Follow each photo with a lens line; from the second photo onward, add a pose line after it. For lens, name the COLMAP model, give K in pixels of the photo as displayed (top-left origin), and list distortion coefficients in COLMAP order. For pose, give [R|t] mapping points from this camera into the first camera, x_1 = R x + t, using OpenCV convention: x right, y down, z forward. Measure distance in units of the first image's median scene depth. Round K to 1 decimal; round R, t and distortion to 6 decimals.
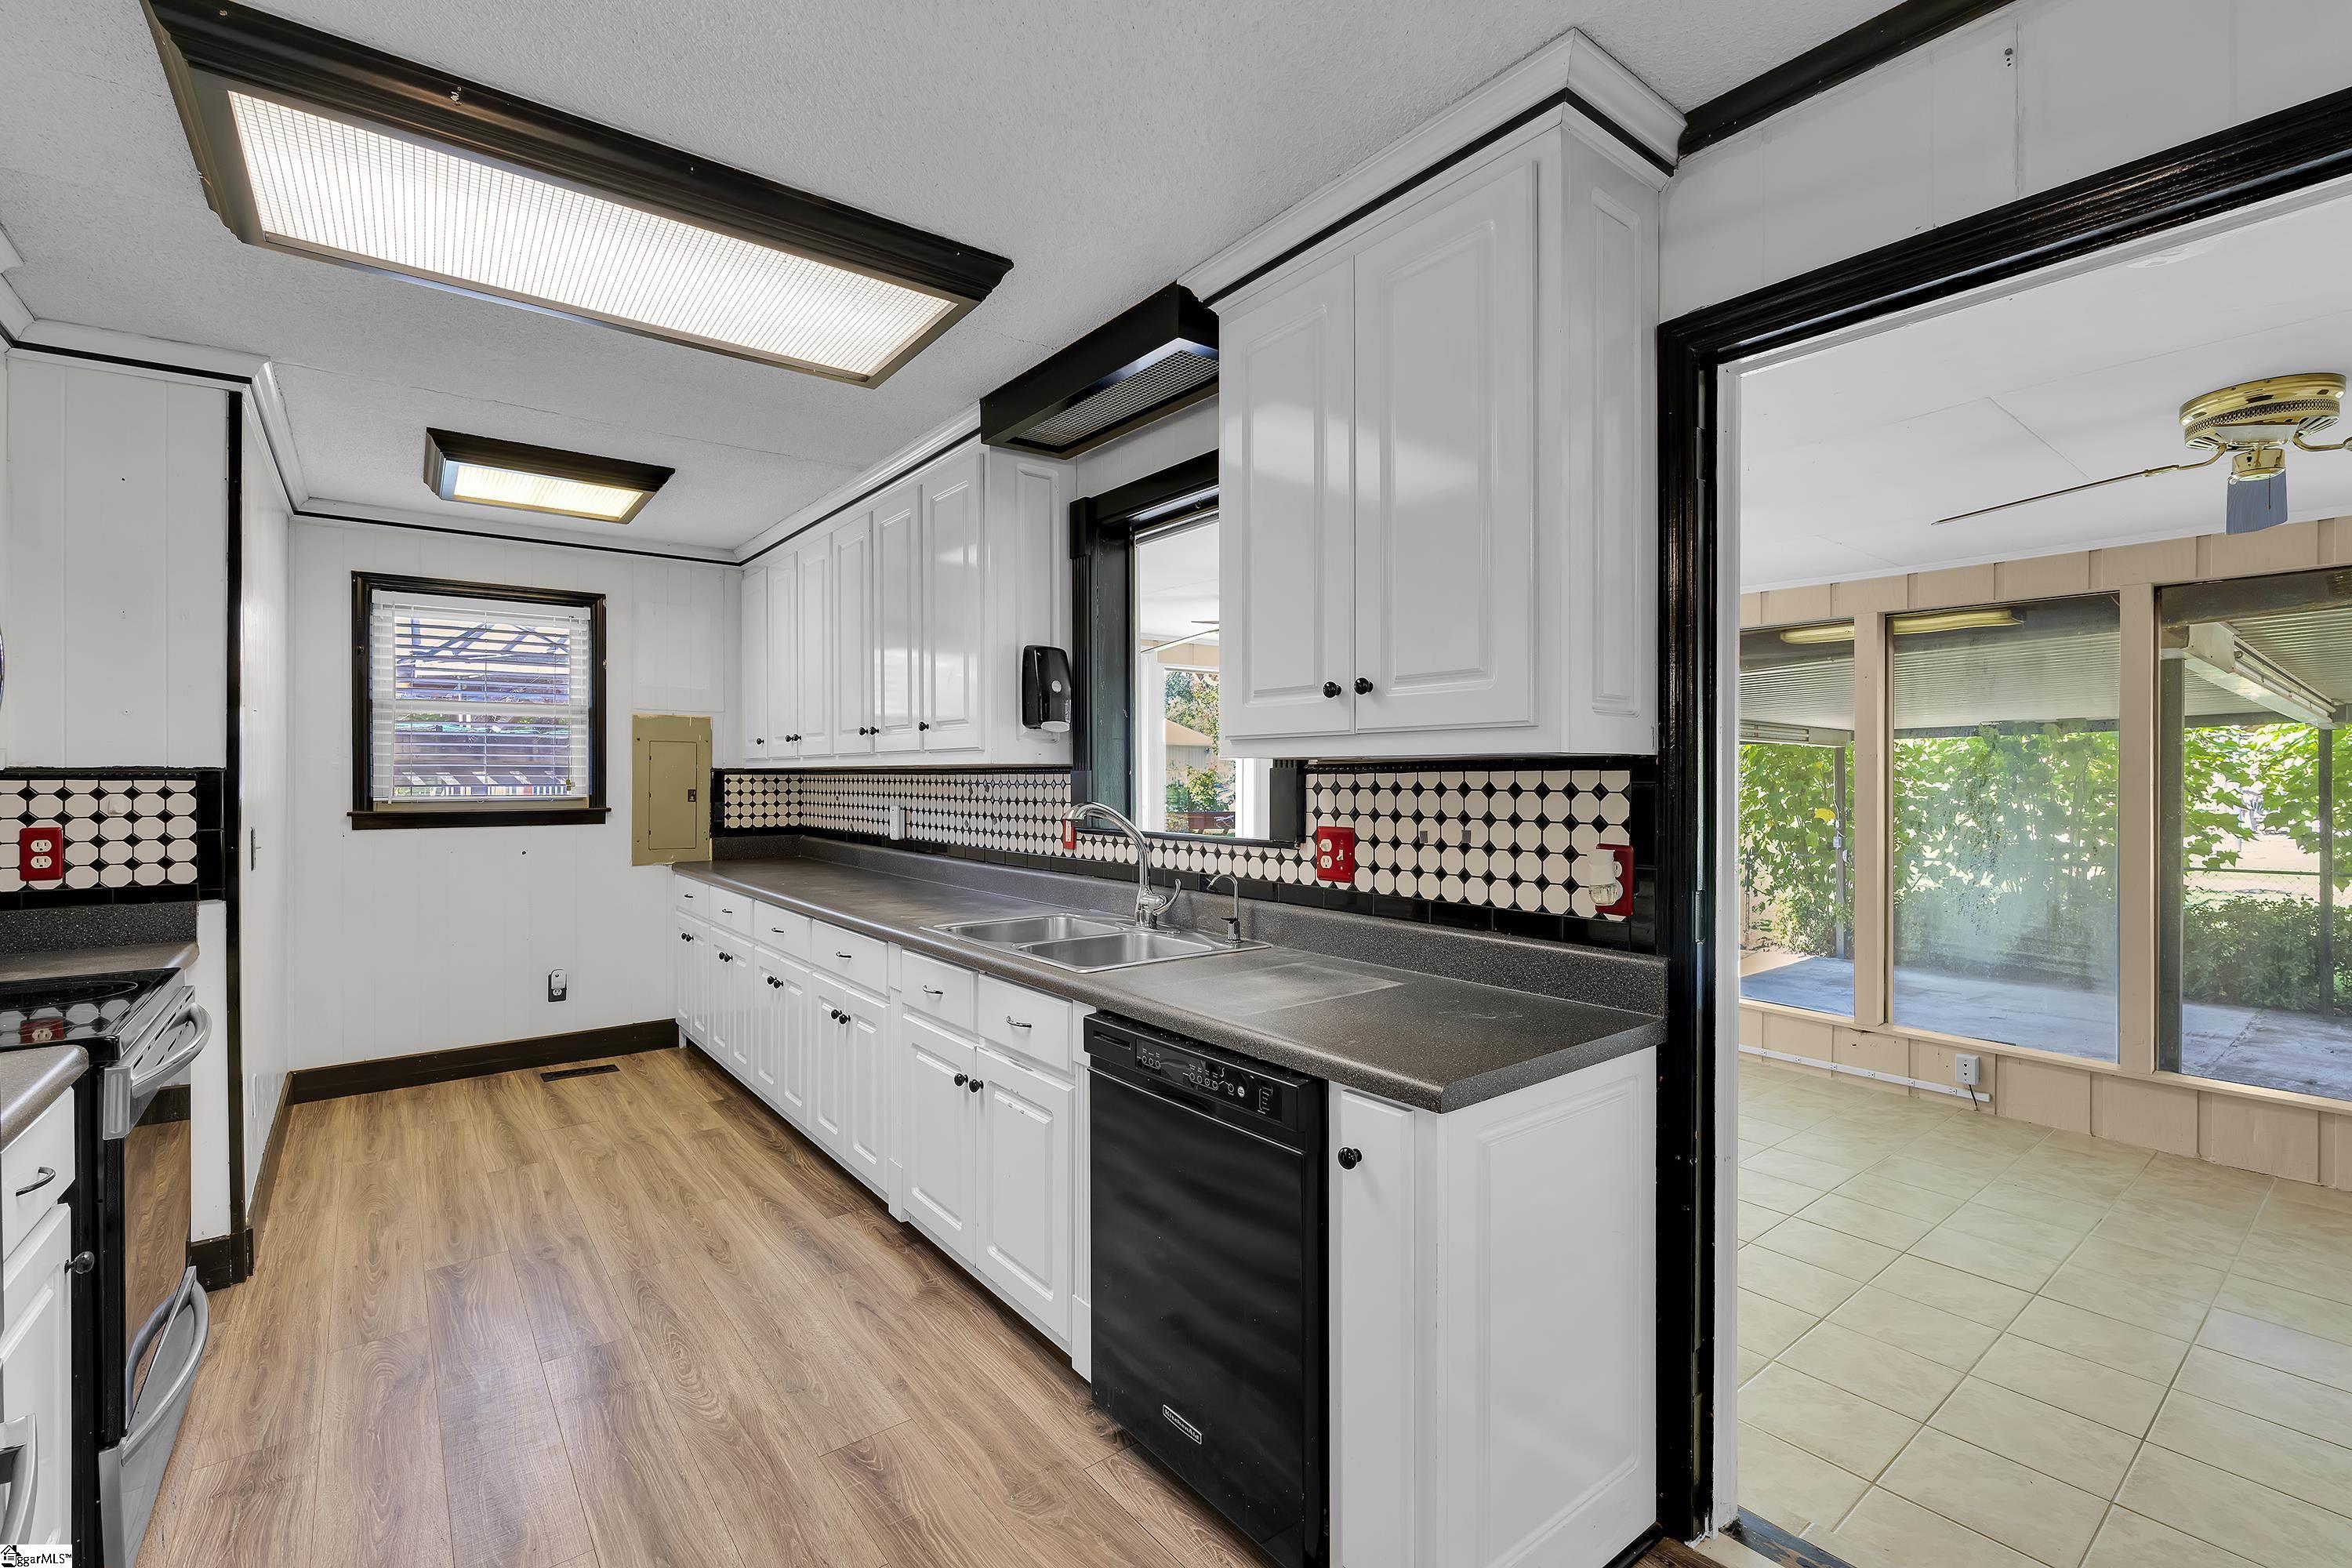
lens RADIAL K [[1021.9, 0, 1183.4], [0, 1021.9, 789.3], [0, 0, 1]] dist [0.002277, -0.000284]
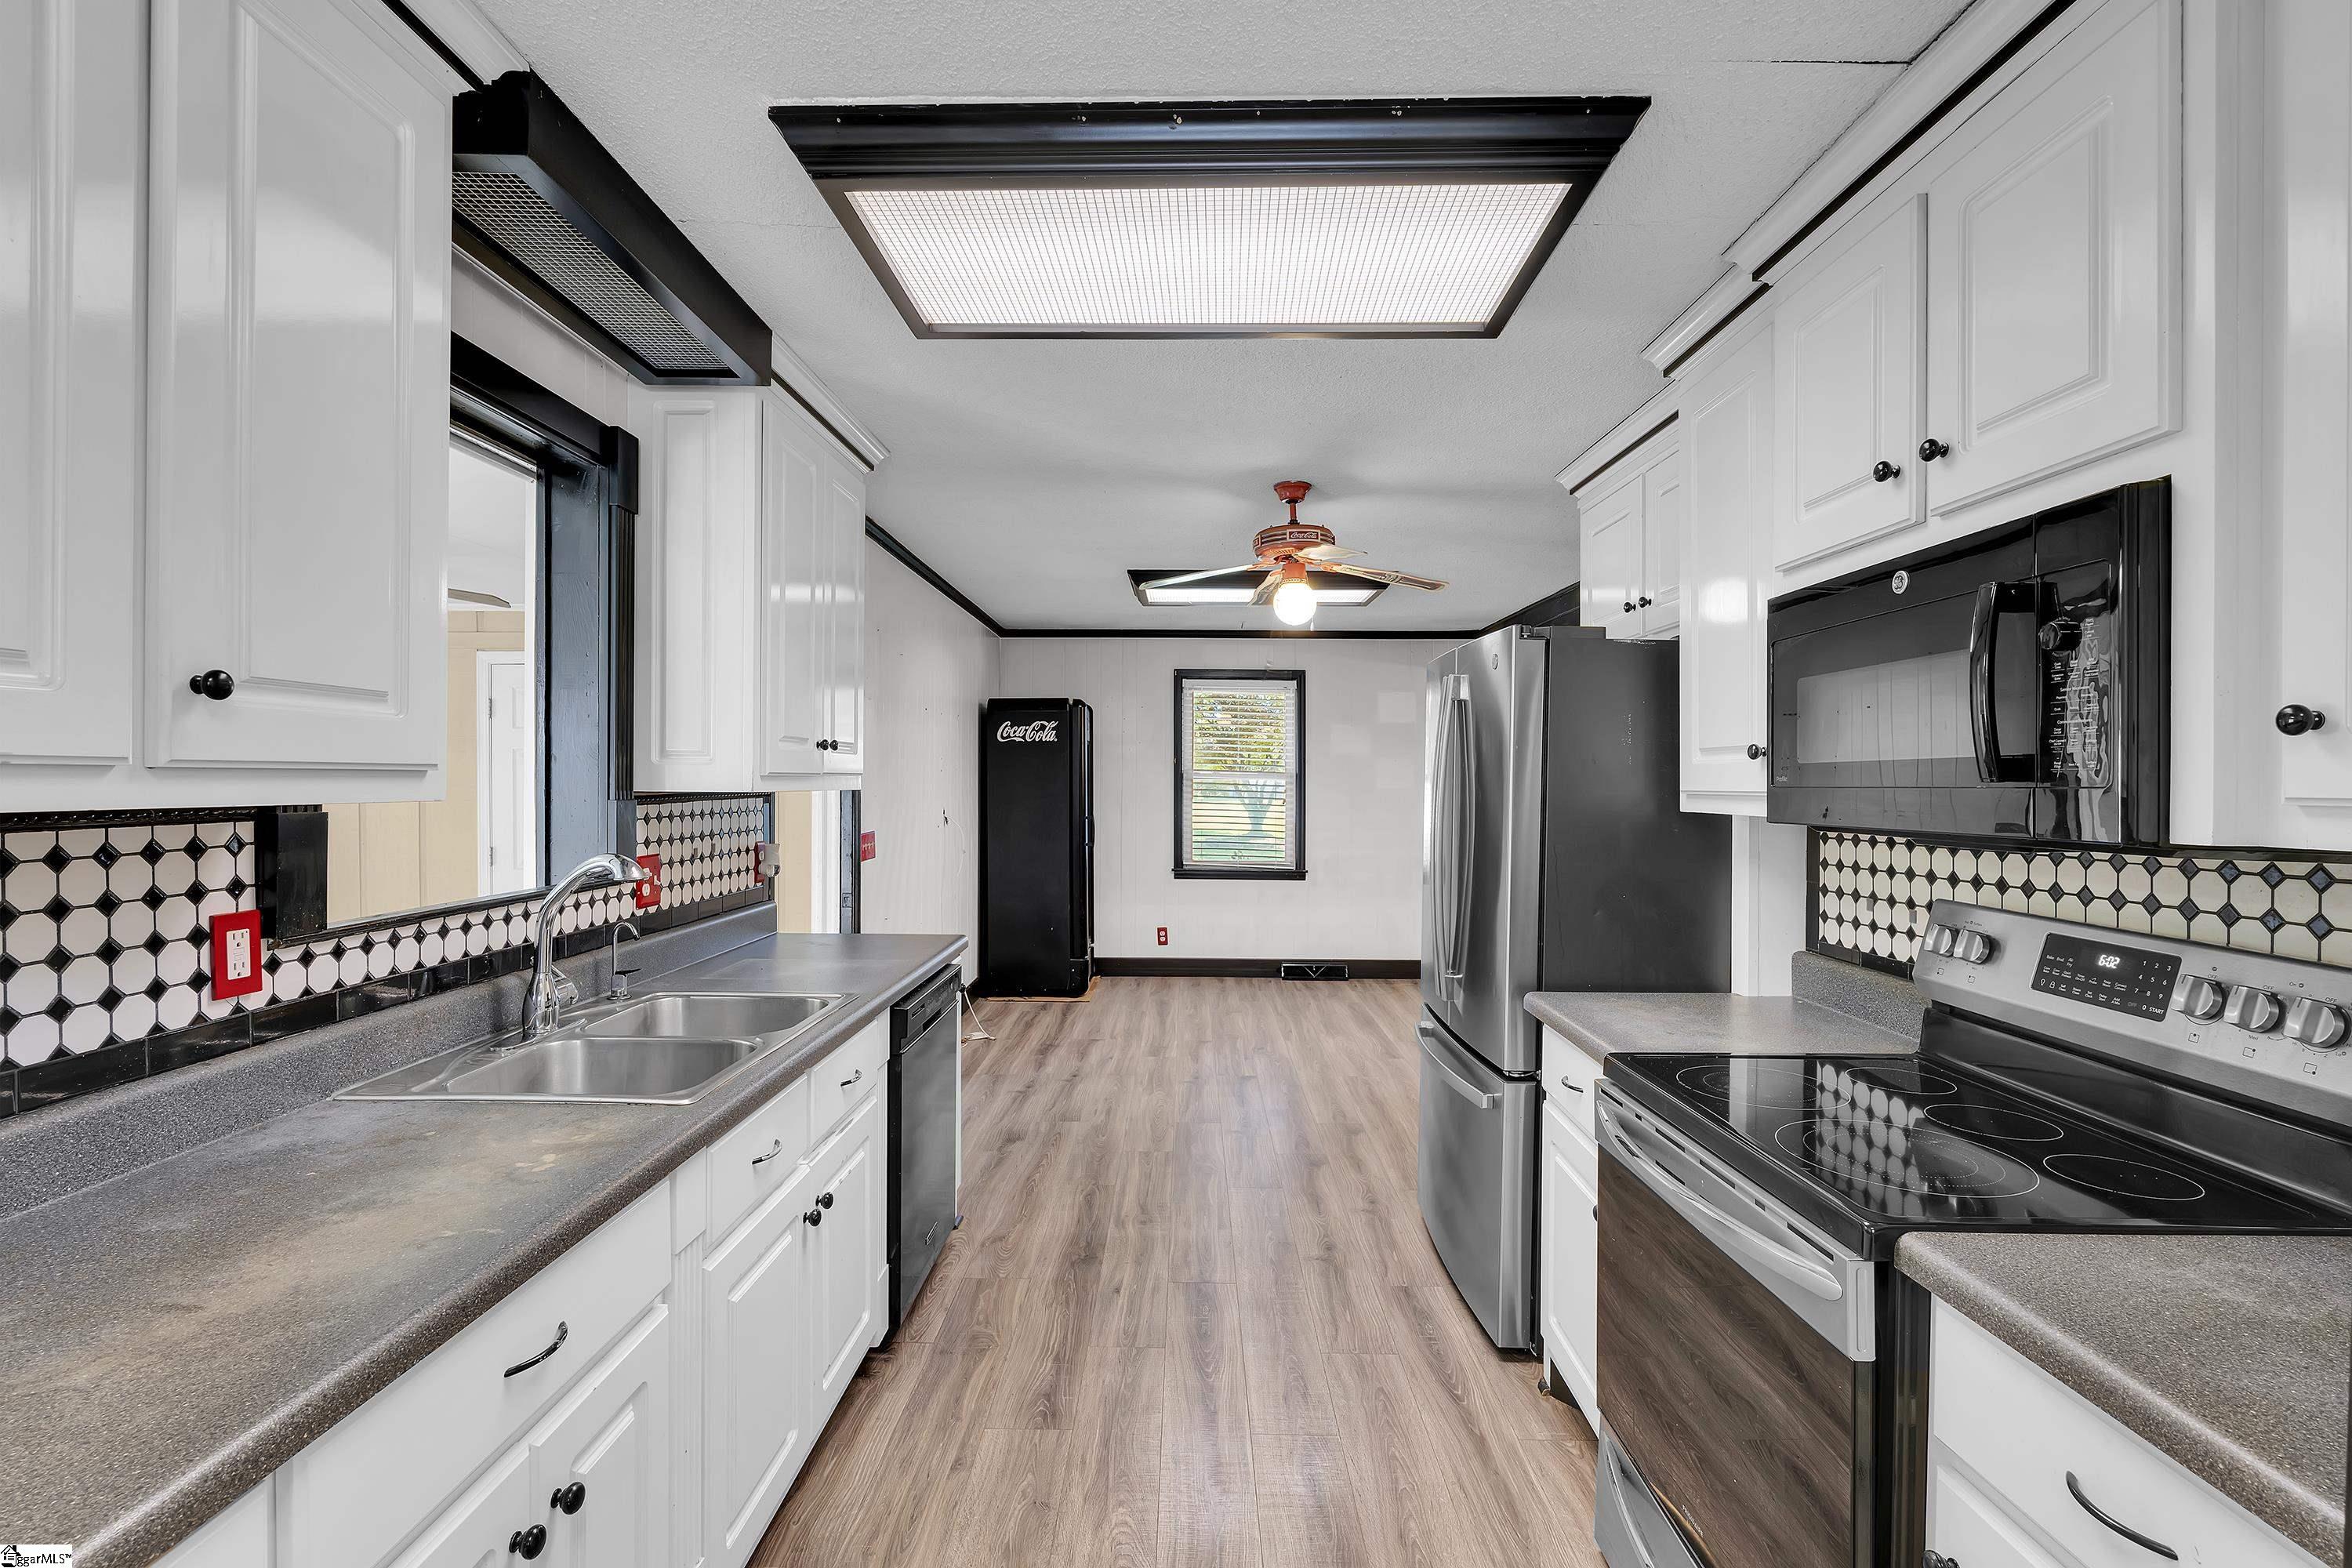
lens RADIAL K [[1021.9, 0, 1183.4], [0, 1021.9, 789.3], [0, 0, 1]] dist [0.002277, -0.000284]
pose [[-0.776294, -0.006617, 0.630337, -0.955447], [0.005798, 0.999828, 0.017636, -0.047095], [-0.630345, 0.017346, -0.776122, 1.483324]]
